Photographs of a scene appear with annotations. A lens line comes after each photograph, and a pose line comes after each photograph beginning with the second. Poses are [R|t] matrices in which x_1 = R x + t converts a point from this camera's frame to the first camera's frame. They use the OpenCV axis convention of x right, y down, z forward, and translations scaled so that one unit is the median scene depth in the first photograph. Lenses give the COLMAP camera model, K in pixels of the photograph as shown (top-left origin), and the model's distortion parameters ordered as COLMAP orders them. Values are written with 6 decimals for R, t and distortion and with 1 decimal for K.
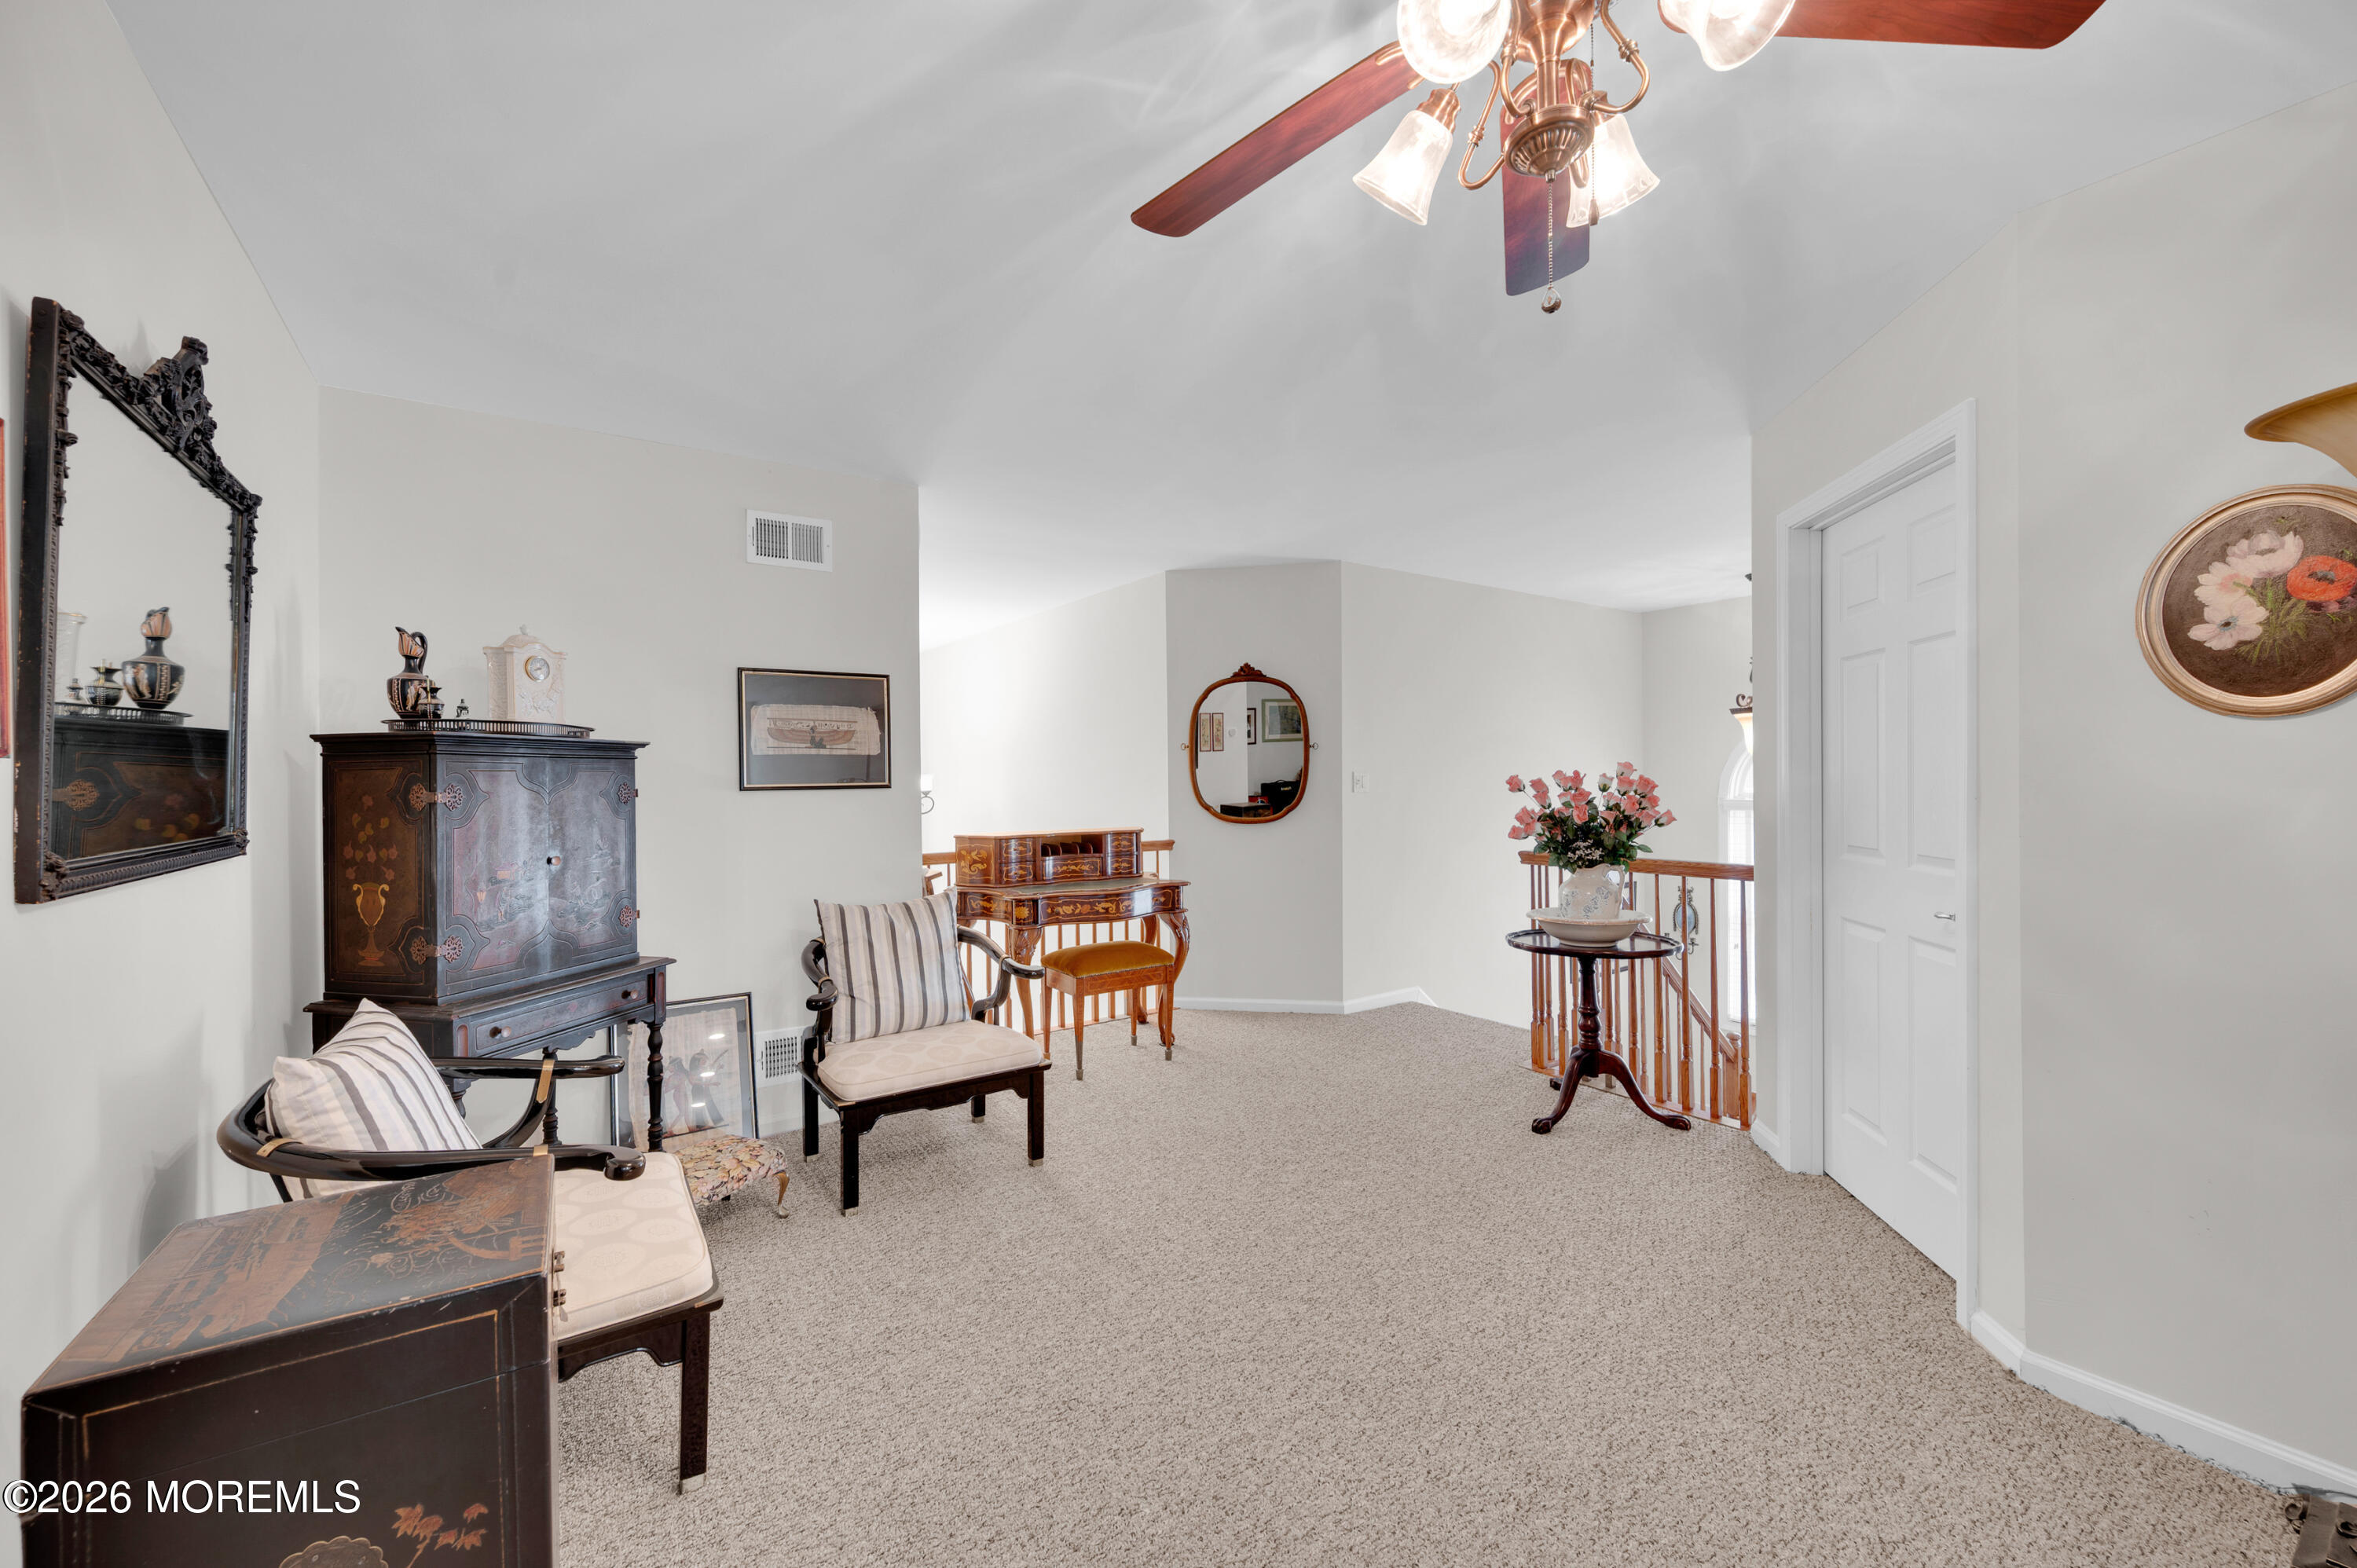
lens RADIAL K [[926.4, 0, 1178.5], [0, 926.4, 784.0], [0, 0, 1]] dist [-0.000794, -0.000227]
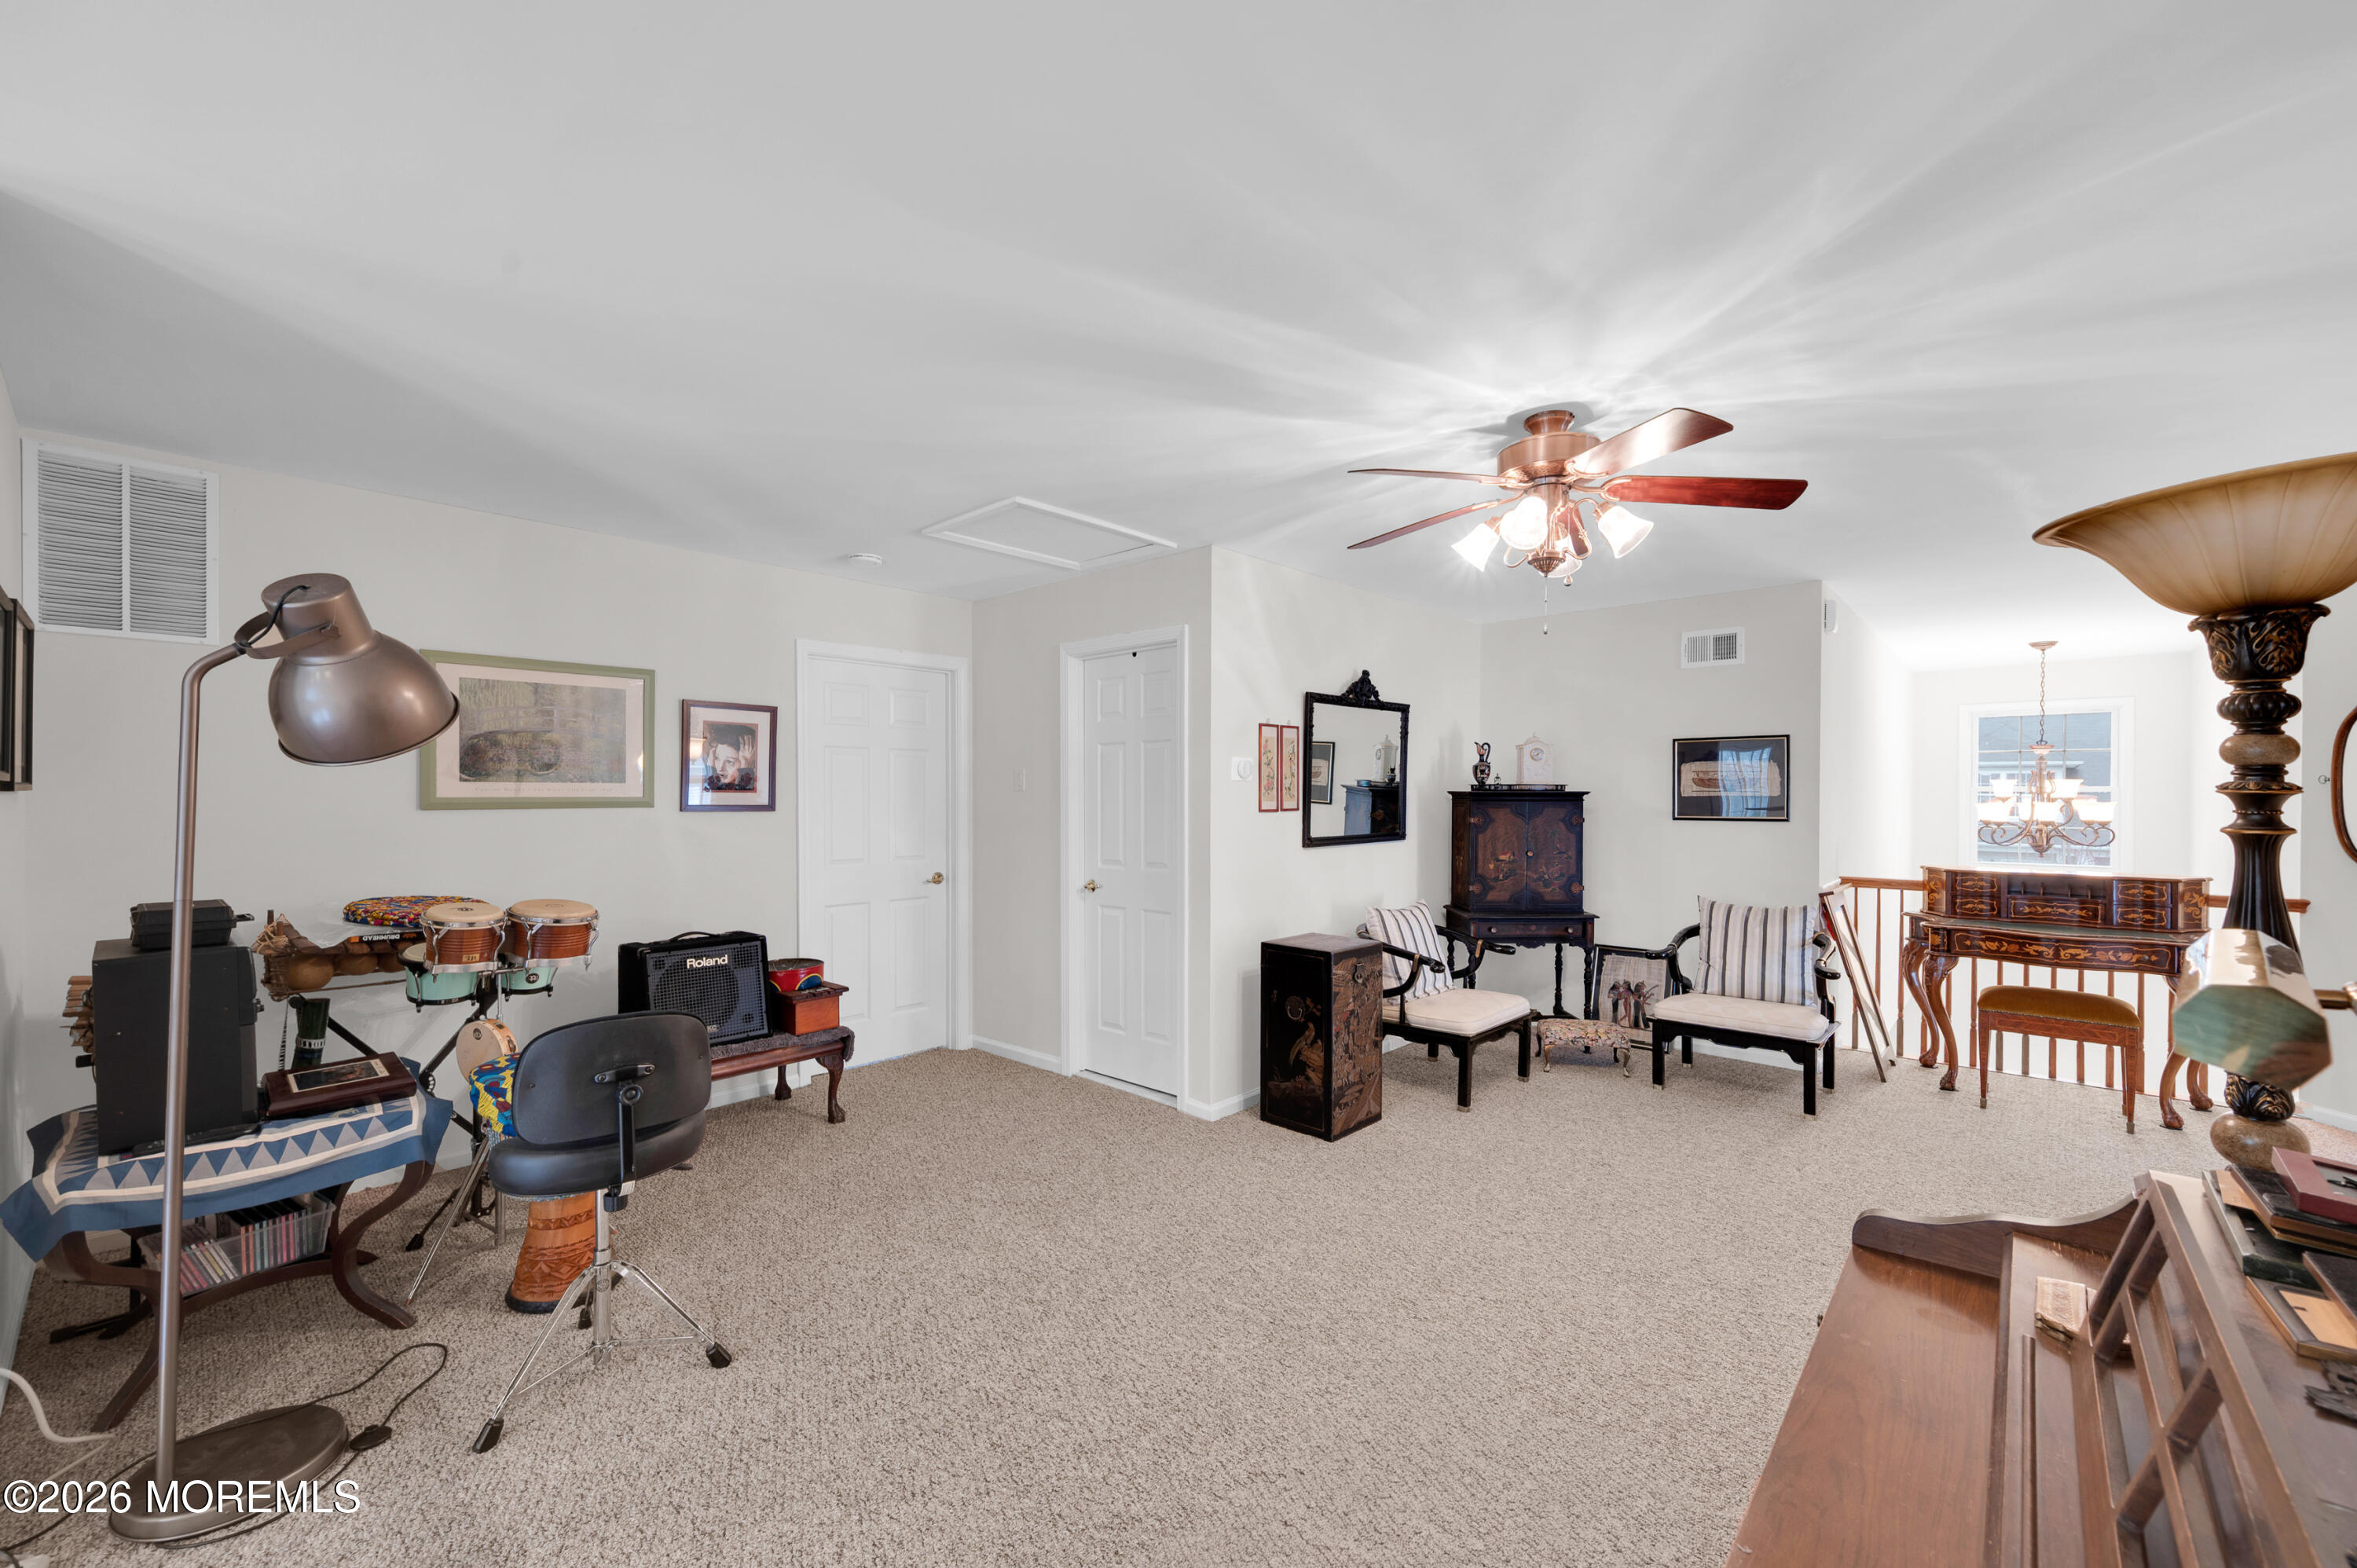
lens RADIAL K [[938.6, 0, 1188.1], [0, 938.6, 806.5], [0, 0, 1]] dist [0.002207, 0.000229]
pose [[0.230793, 0.021477, -0.972766, 0.961334], [-0.008341, 0.999763, 0.020094, -0.044941], [0.972967, 0.003477, 0.230917, -0.152740]]
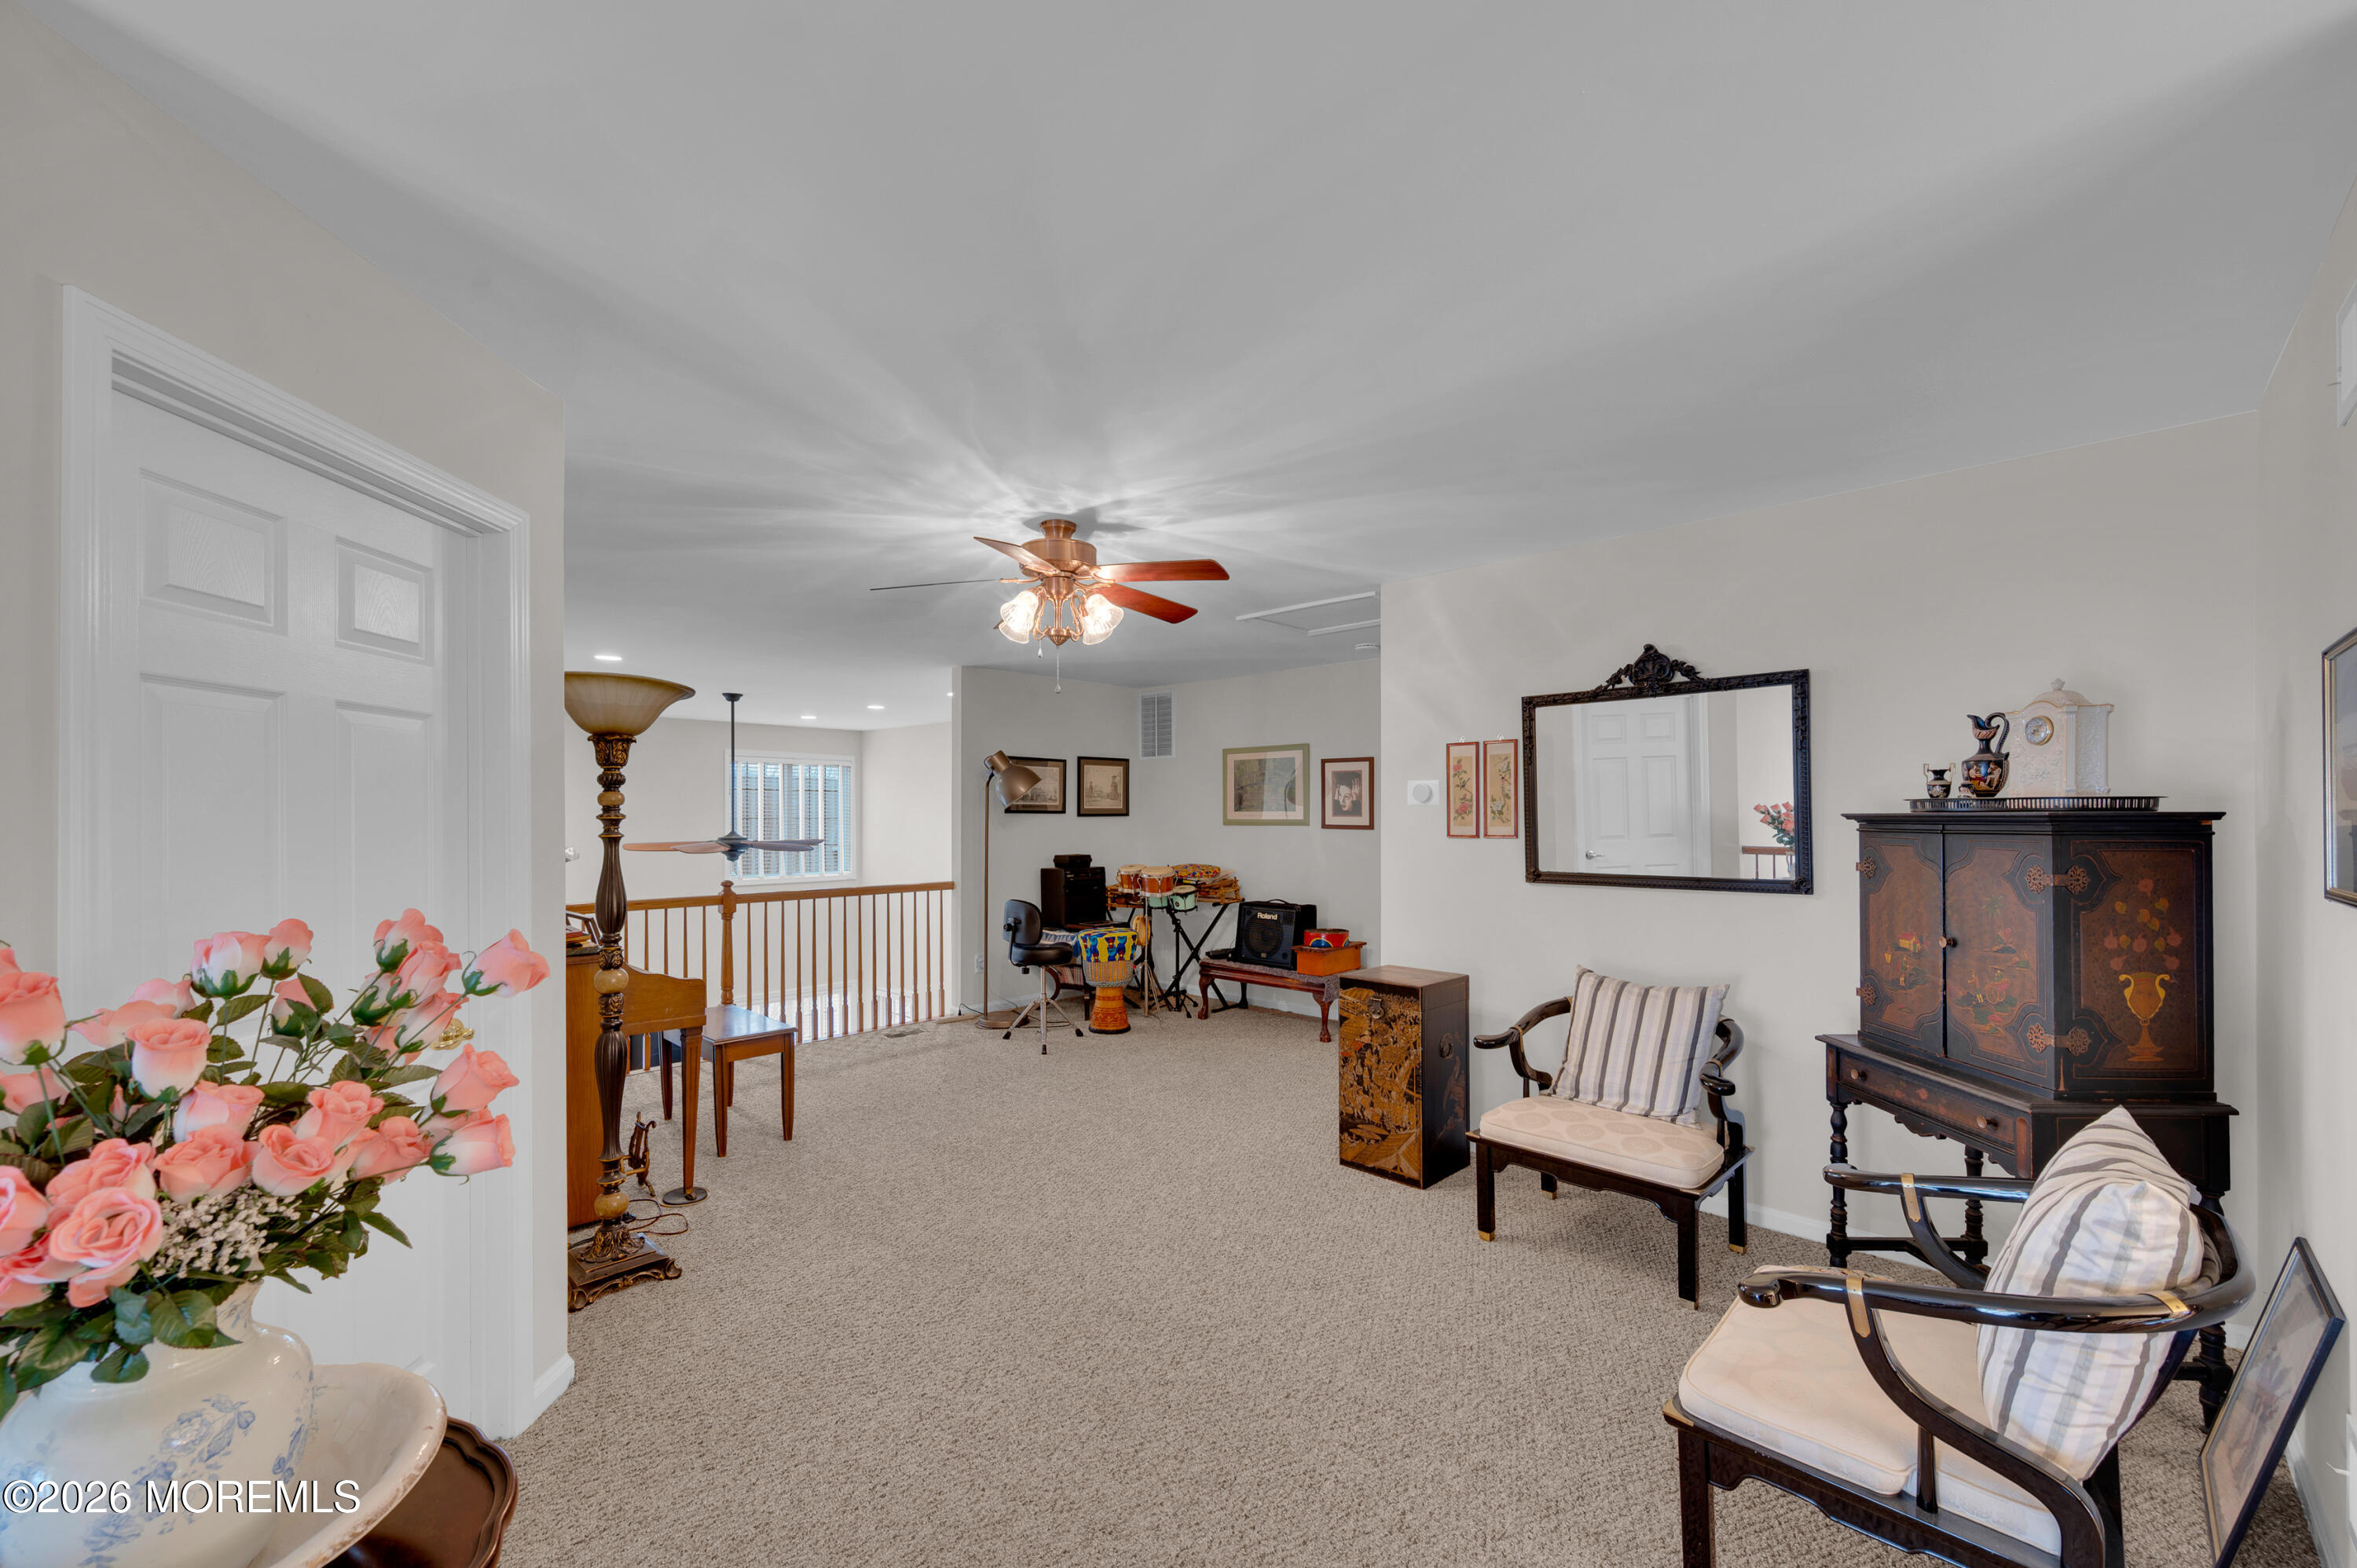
lens RADIAL K [[948.3, 0, 1156.1], [0, 948.3, 815.3], [0, 0, 1]] dist [0.000505, -0.000015]
pose [[-0.981418, 0.006612, -0.191769, 0.268504], [0.005649, 0.999969, 0.005568, -0.049919], [0.191800, 0.004381, -0.981424, 1.549778]]
